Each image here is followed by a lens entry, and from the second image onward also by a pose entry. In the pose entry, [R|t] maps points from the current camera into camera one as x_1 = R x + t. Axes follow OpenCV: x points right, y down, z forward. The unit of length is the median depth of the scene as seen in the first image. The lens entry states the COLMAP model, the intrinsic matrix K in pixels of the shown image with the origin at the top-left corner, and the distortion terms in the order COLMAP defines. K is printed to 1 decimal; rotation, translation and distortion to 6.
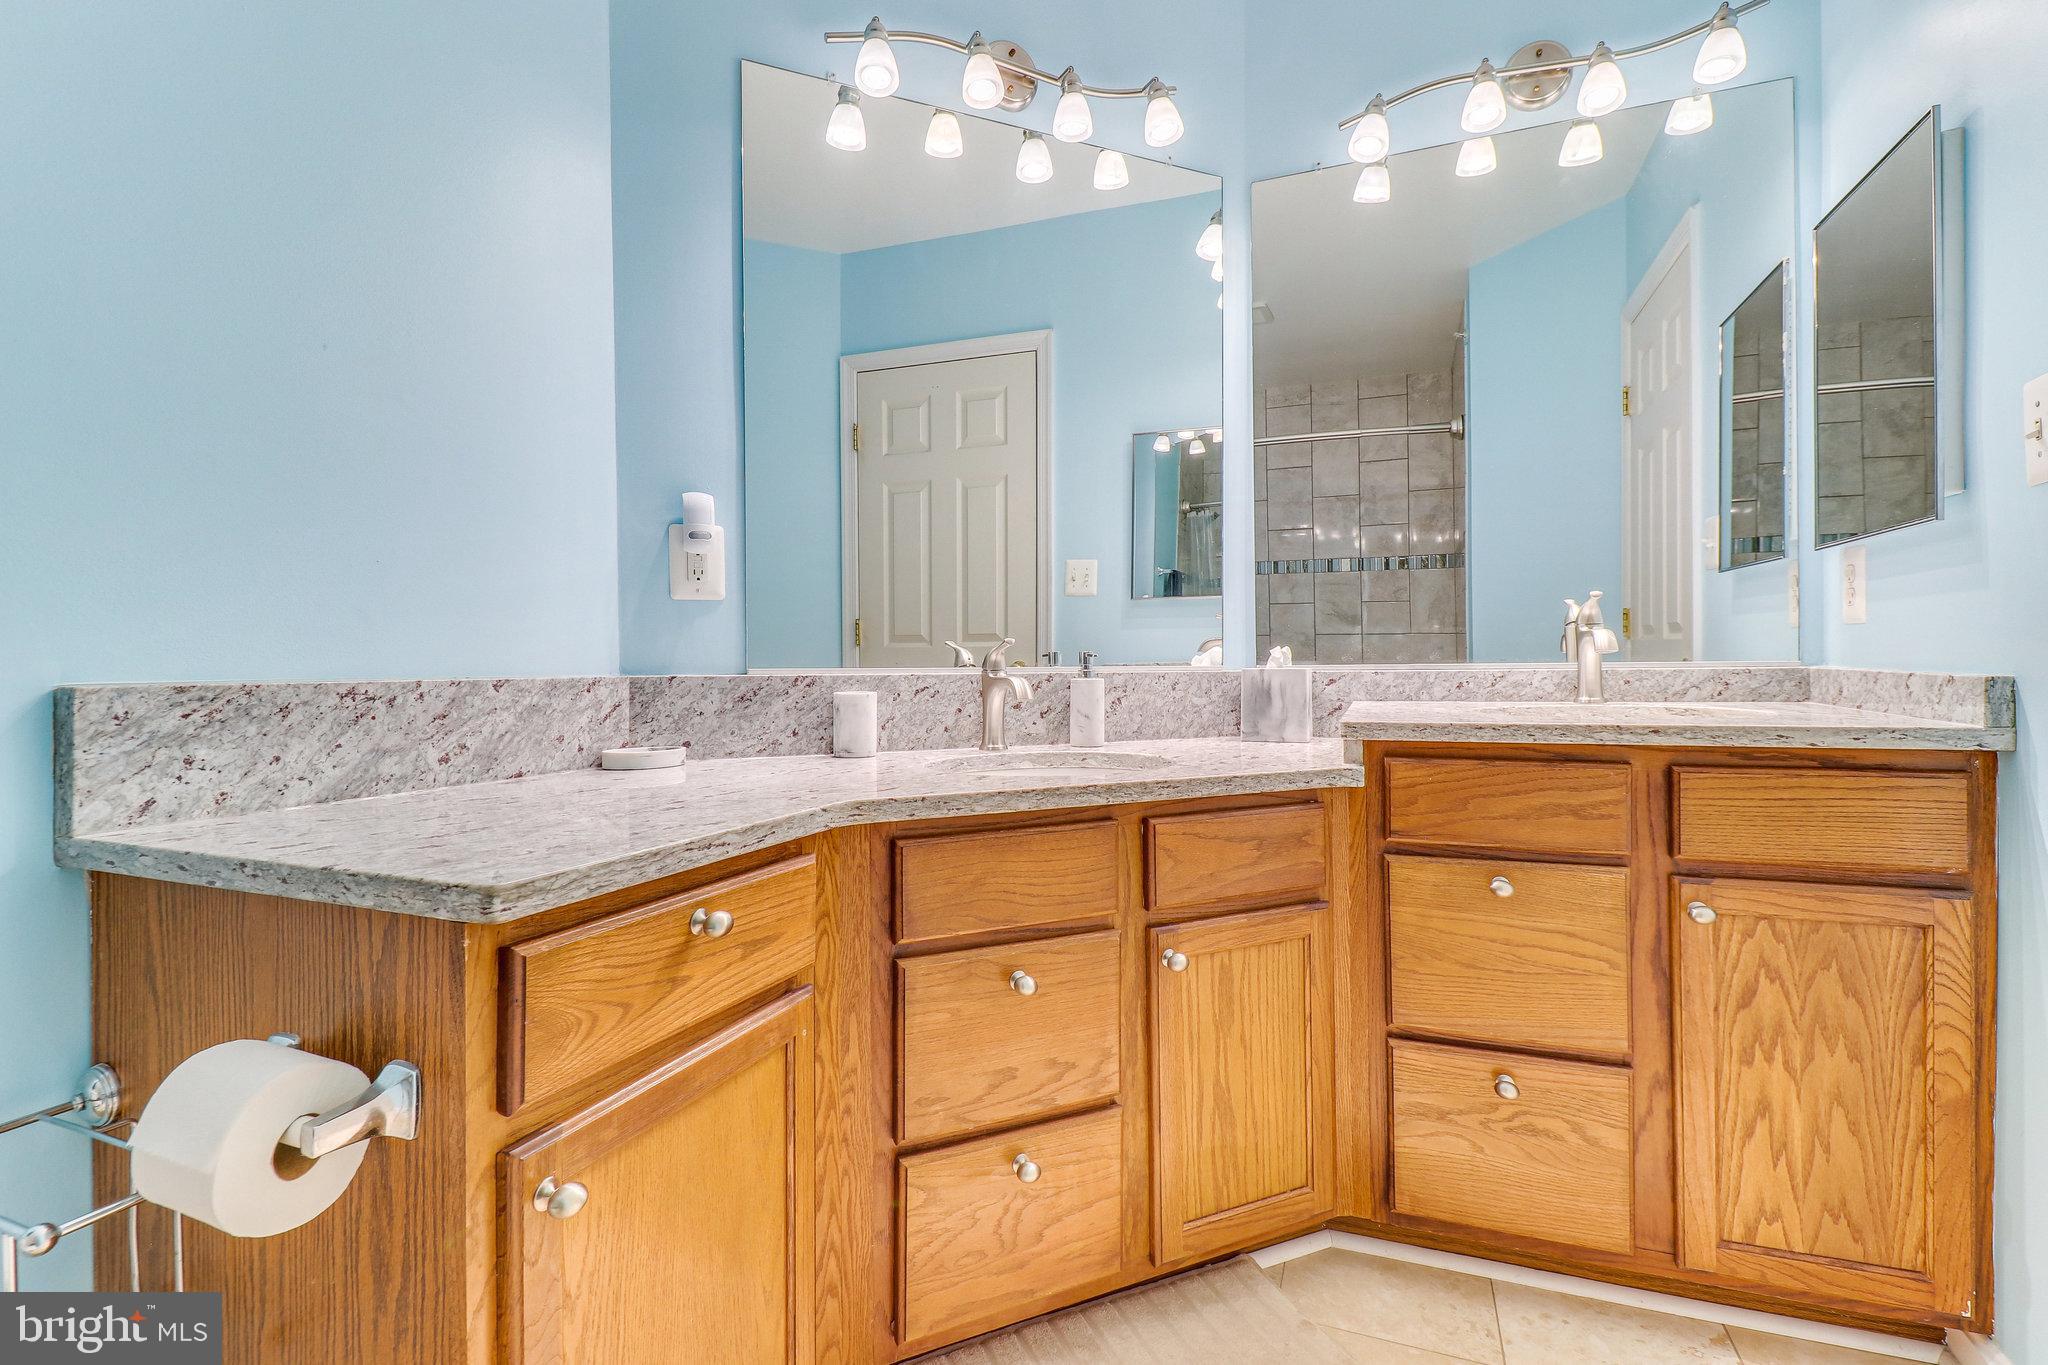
lens RADIAL K [[961.4, 0, 952.5], [0, 961.4, 671.7], [0, 0, 1]] dist [0.005664, -0.007539]
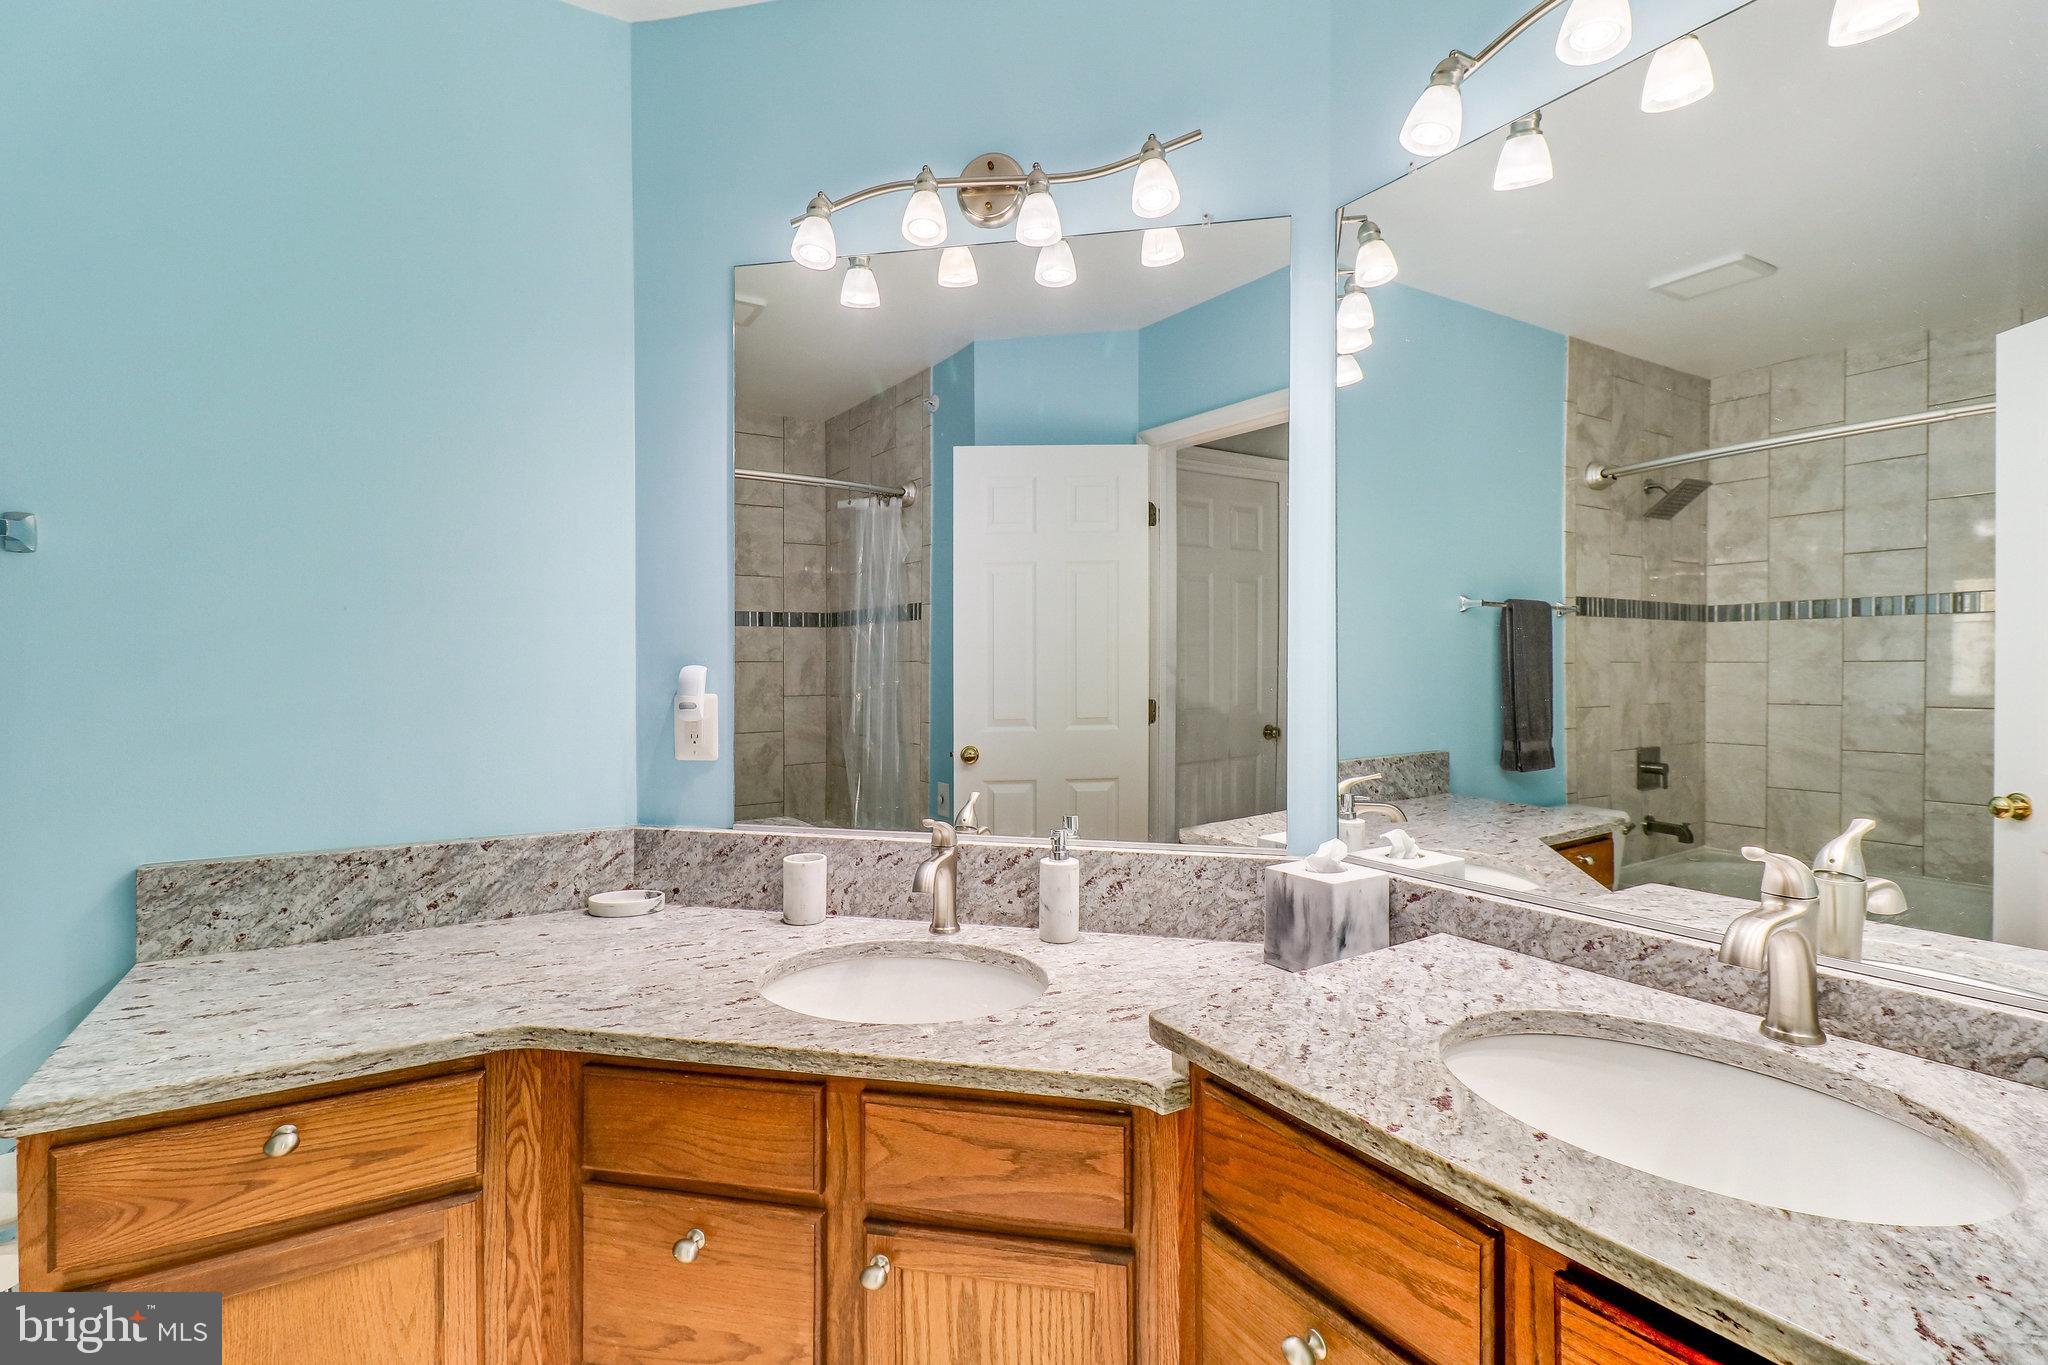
lens RADIAL K [[908.2, 0, 978.9], [0, 908.2, 665.4], [0, 0, 1]] dist [0.014800, -0.011626]
pose [[0.816244, 0.004595, -0.577689, 0.773957], [-0.007416, 0.999969, -0.002524, -0.232103], [0.577660, 0.006344, 0.816253, 0.403895]]
